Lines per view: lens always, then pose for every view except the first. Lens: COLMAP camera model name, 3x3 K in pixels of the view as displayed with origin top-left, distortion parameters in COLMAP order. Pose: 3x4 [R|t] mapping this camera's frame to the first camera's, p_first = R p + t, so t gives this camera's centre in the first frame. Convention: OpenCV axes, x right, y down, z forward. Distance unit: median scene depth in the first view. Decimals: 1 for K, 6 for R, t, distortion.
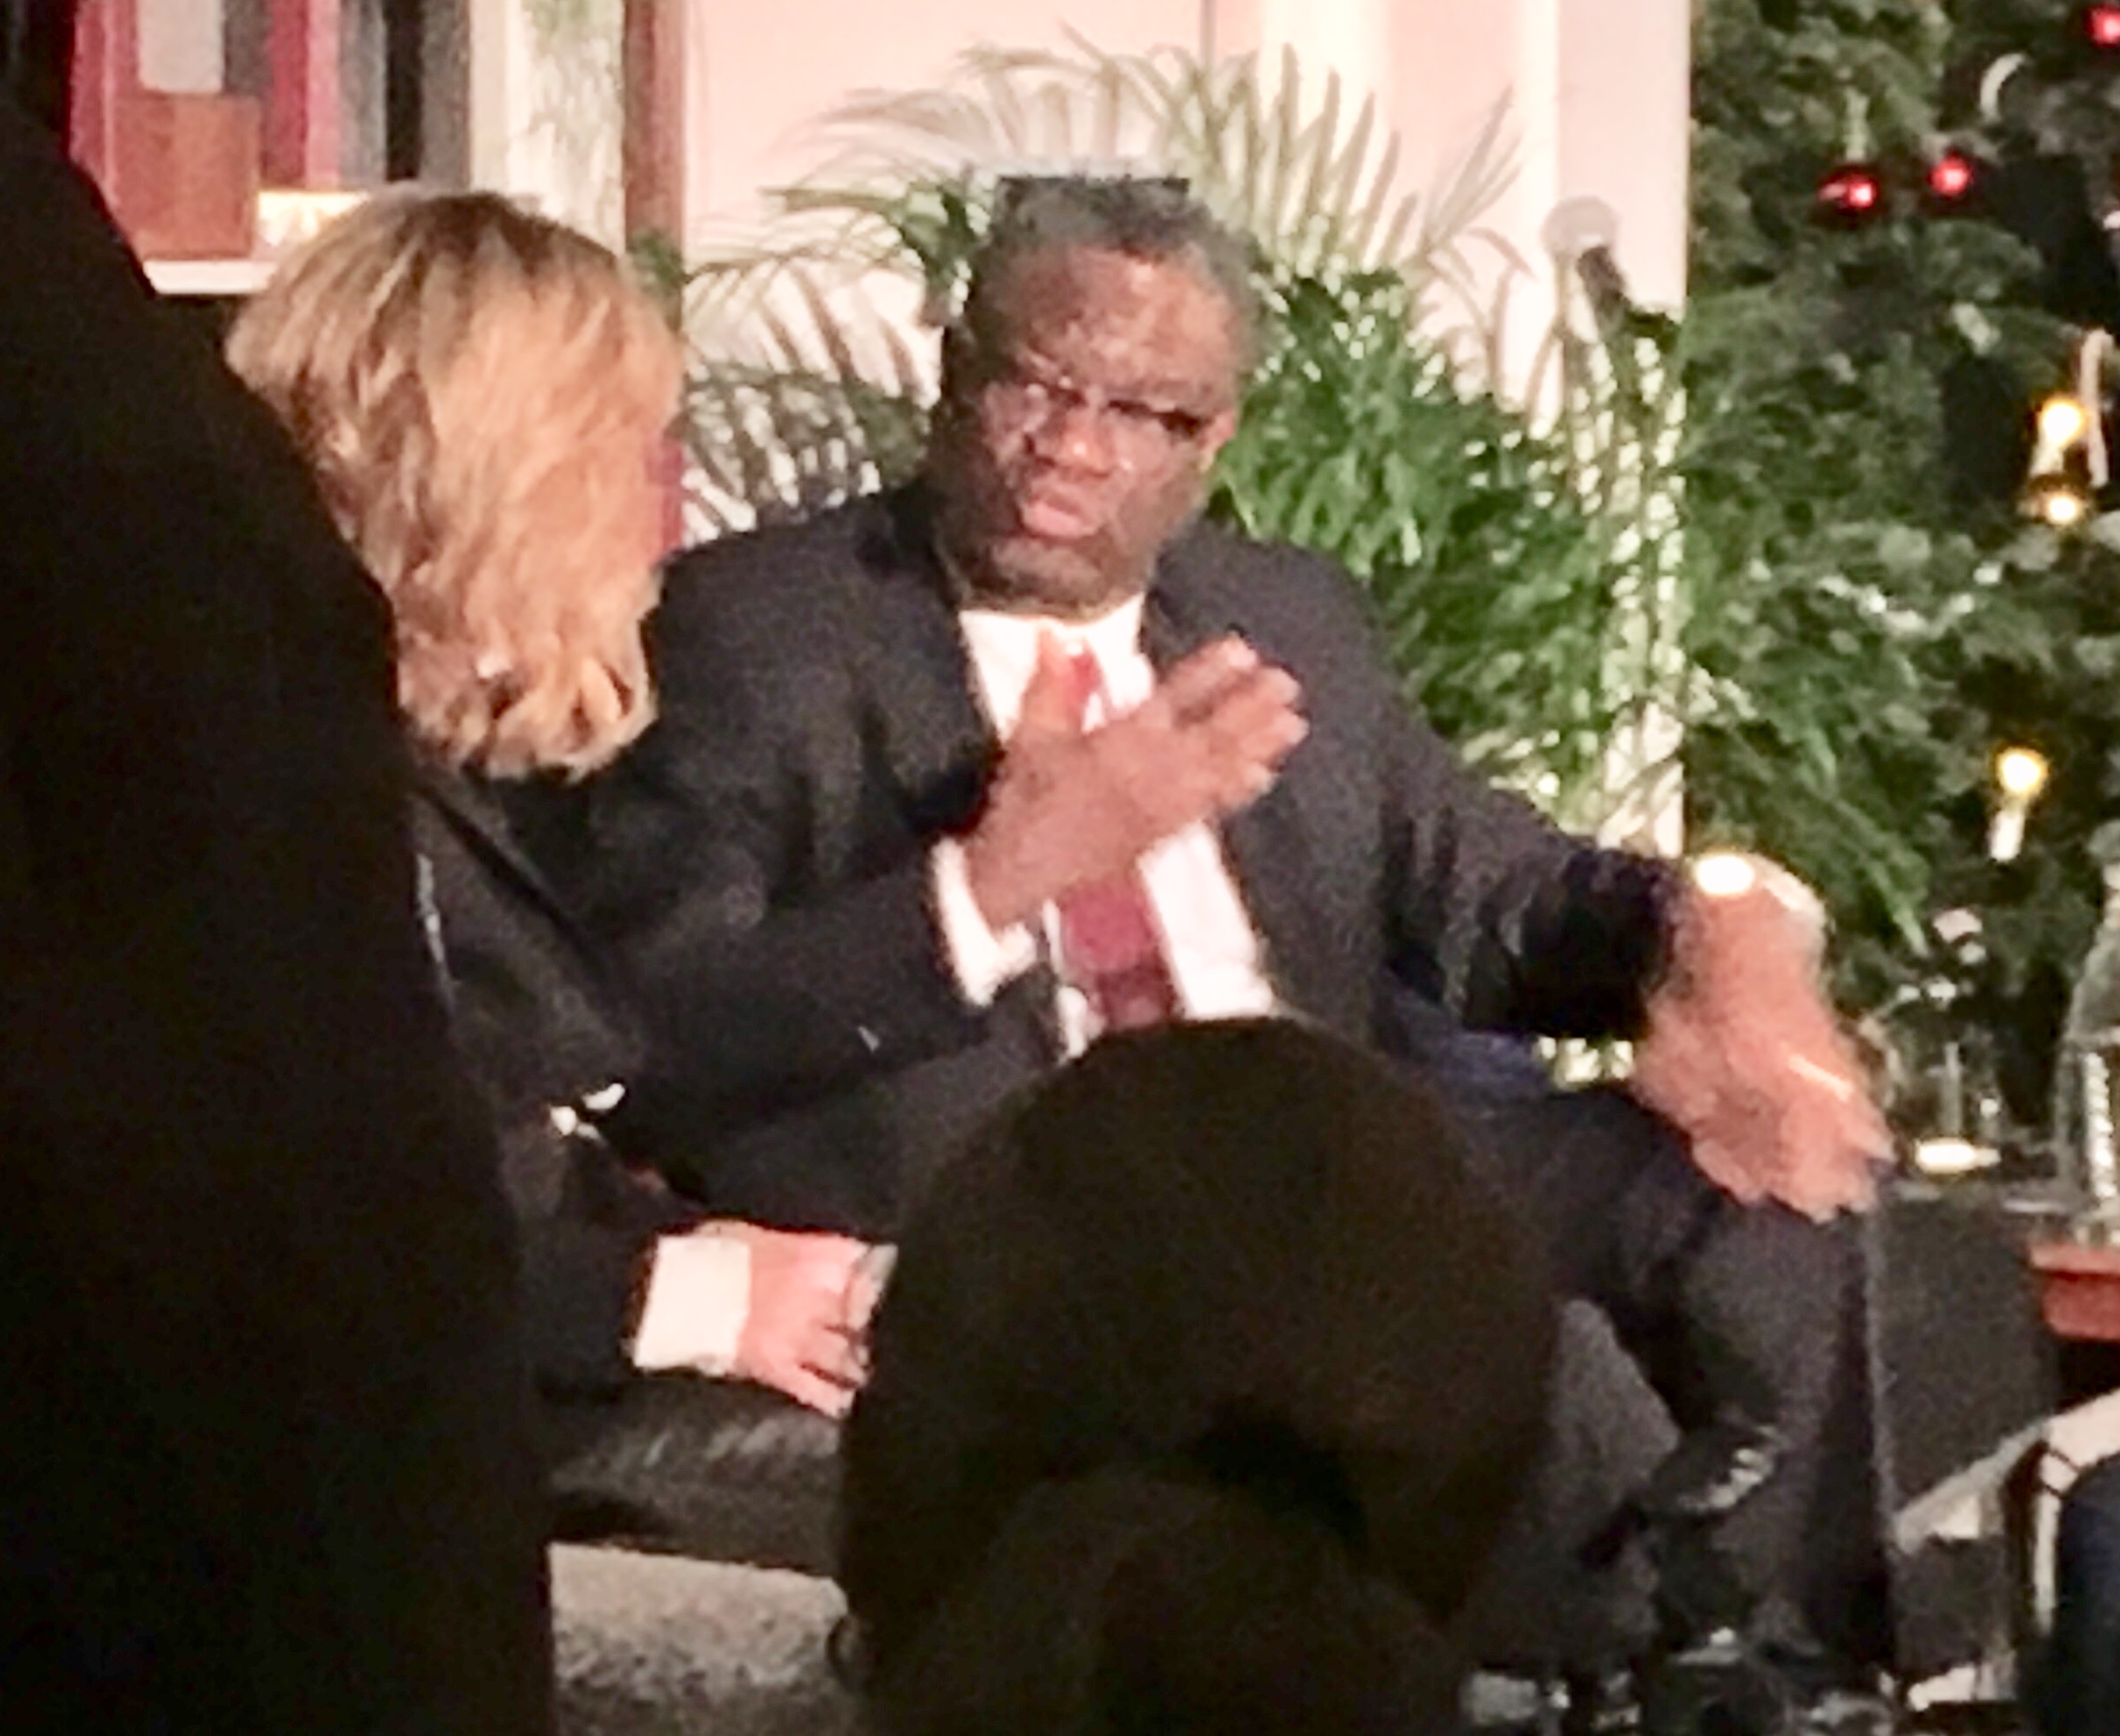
lens RADIAL K [[11526.8, 0, 1062.6], [0, 11526.8, 866.2], [0, 0, 1]] dist [1.685344, 0.000000]
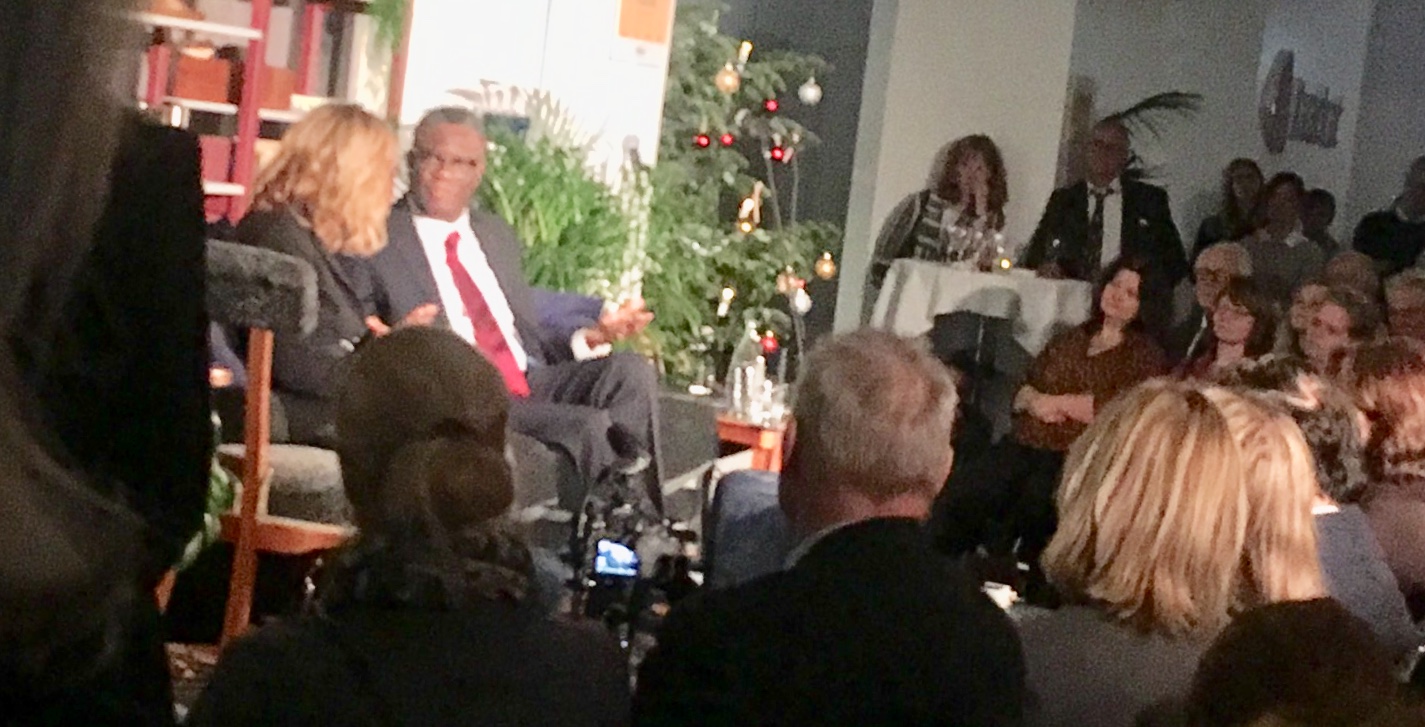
lens RADIAL K [[1538.9, 0, 711.7], [0, 1538.9, 368.2], [0, 0, 1]] dist [-0.011653, 0.000000]
pose [[0.985044, 0.112474, 0.130526, 0.012792], [-0.115836, 0.993097, 0.018432, 0.007742], [-0.127552, -0.033276, 0.991274, 0.489122]]
